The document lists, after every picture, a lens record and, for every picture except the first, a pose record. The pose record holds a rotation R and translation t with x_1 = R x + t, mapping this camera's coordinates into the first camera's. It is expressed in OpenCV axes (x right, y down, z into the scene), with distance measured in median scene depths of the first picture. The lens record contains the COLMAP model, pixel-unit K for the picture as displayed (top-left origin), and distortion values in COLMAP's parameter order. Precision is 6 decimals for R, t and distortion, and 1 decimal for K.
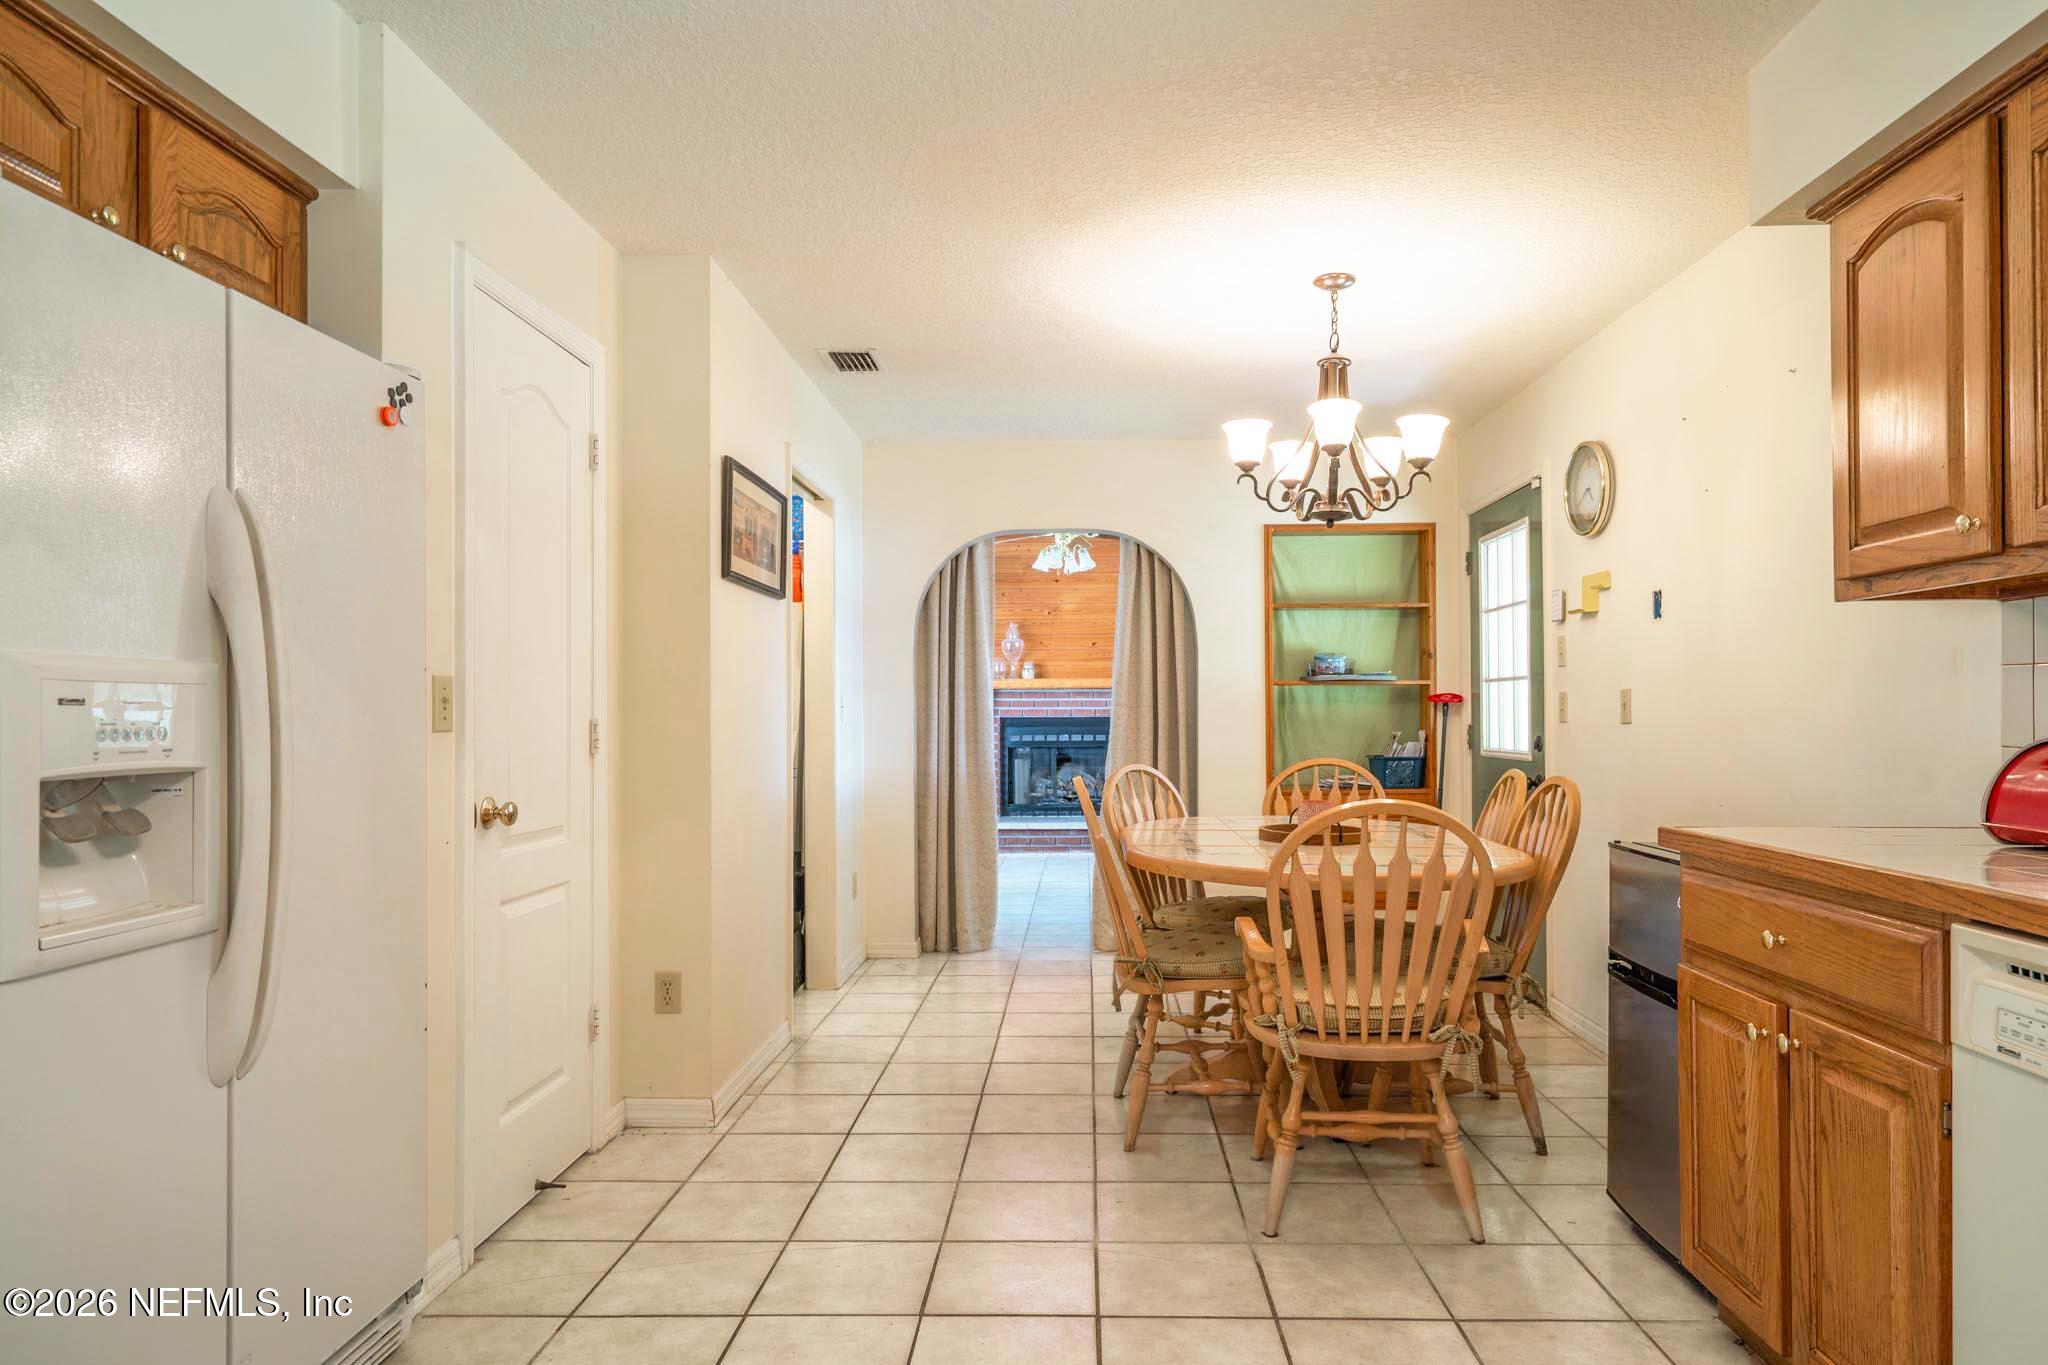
lens RADIAL K [[1244.2, 0, 1026.7], [0, 1244.2, 694.8], [0, 0, 1]] dist [0.000088, 0.000000]
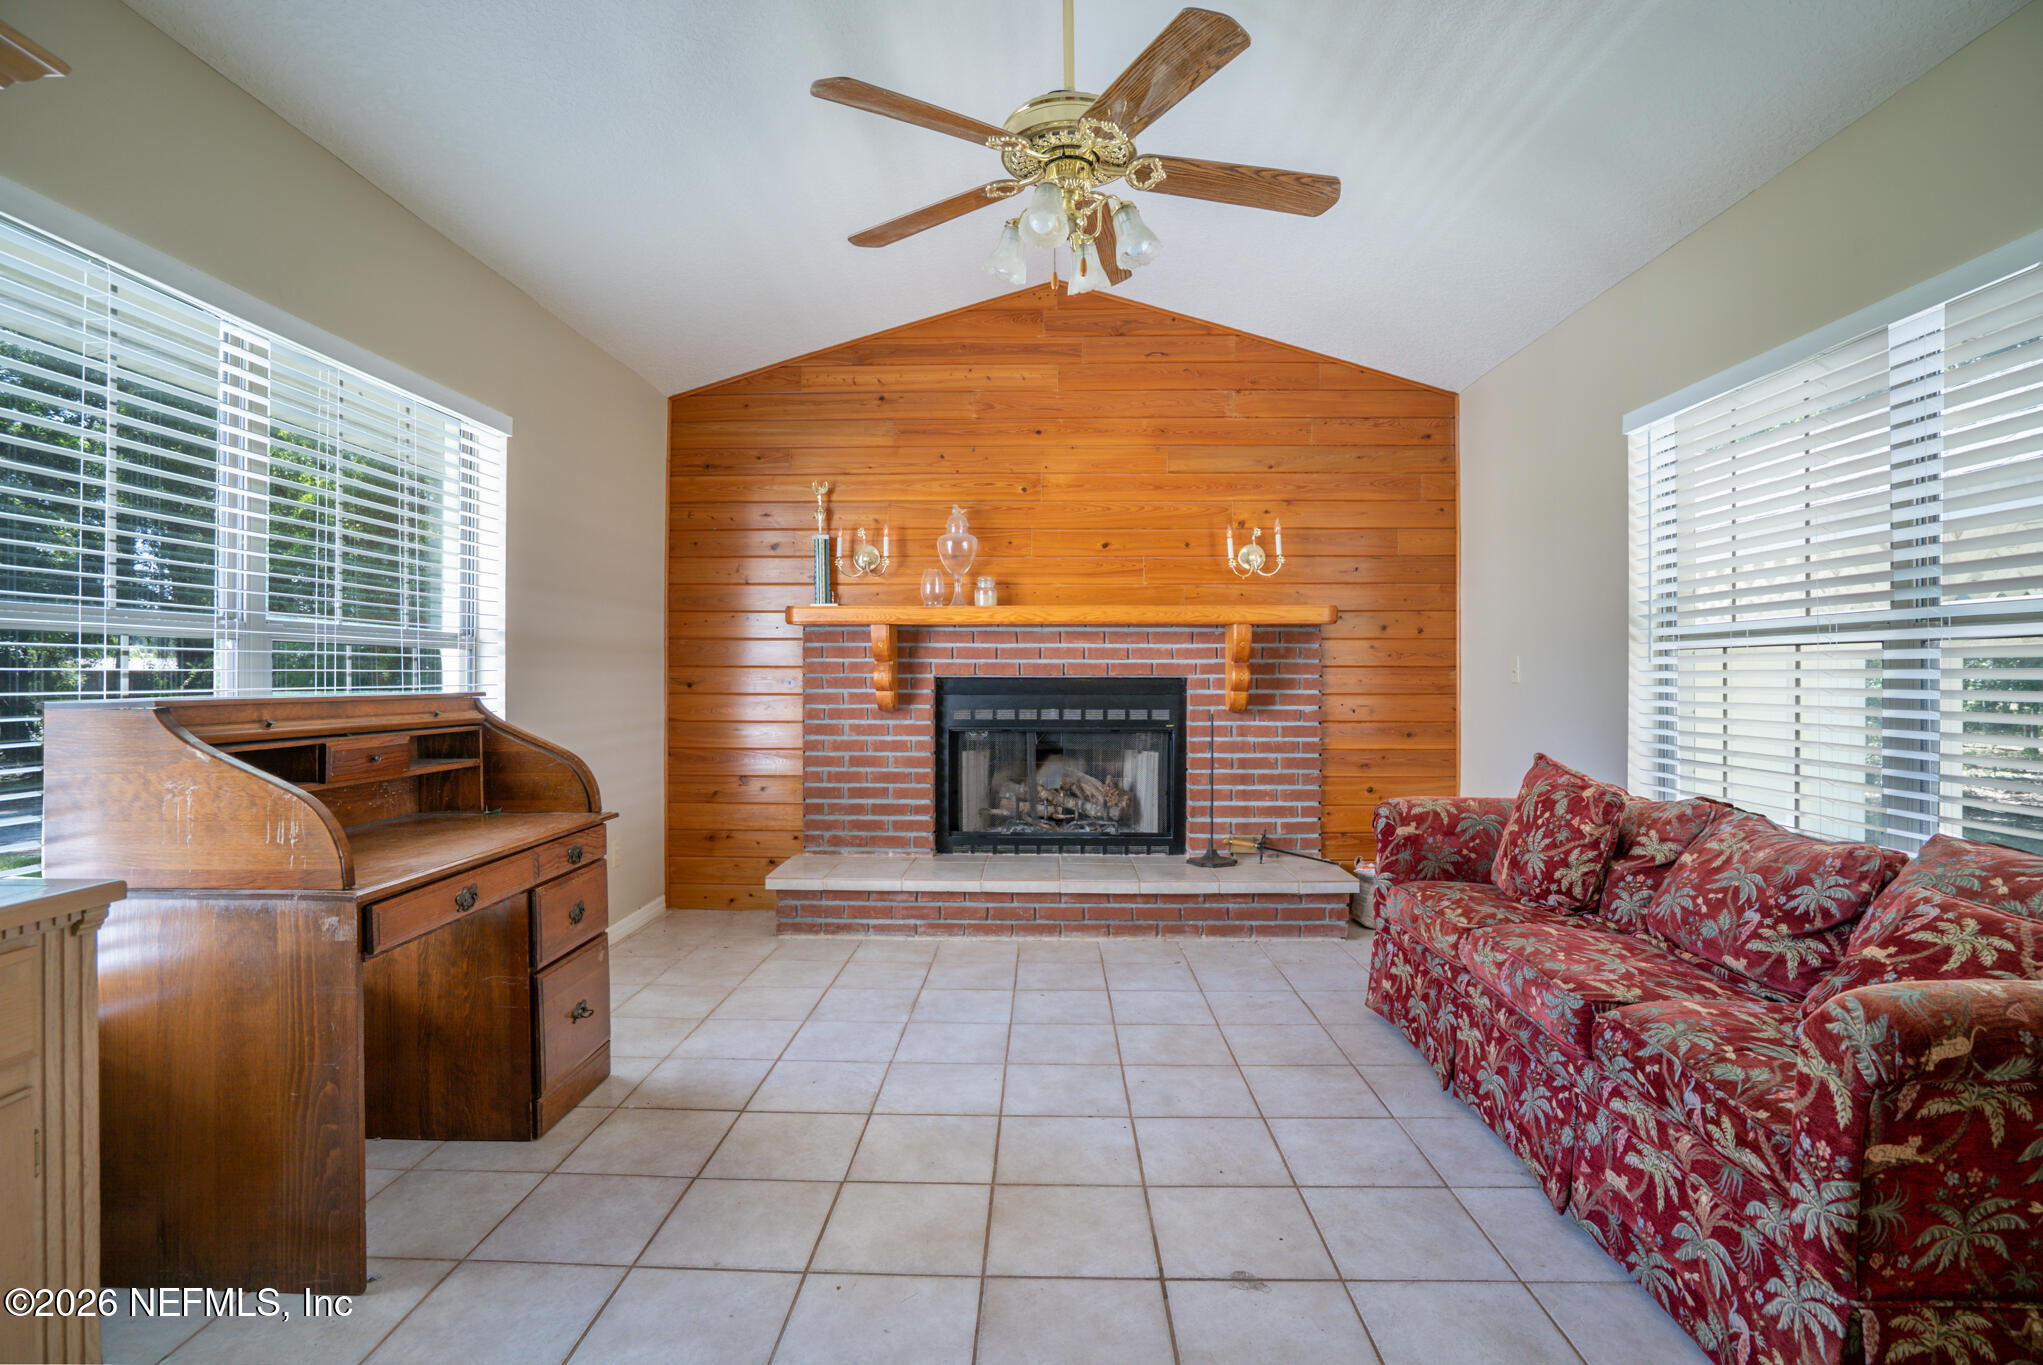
lens RADIAL K [[955.4, 0, 1021.5], [0, 955.4, 675.7], [0, 0, 1]] dist [-0.000529, -0.000087]
pose [[0.999807, 0.003430, 0.019331, 0.008940], [-0.003874, 0.999729, 0.022947, 0.007698], [-0.019247, -0.023018, 0.999550, 0.573075]]
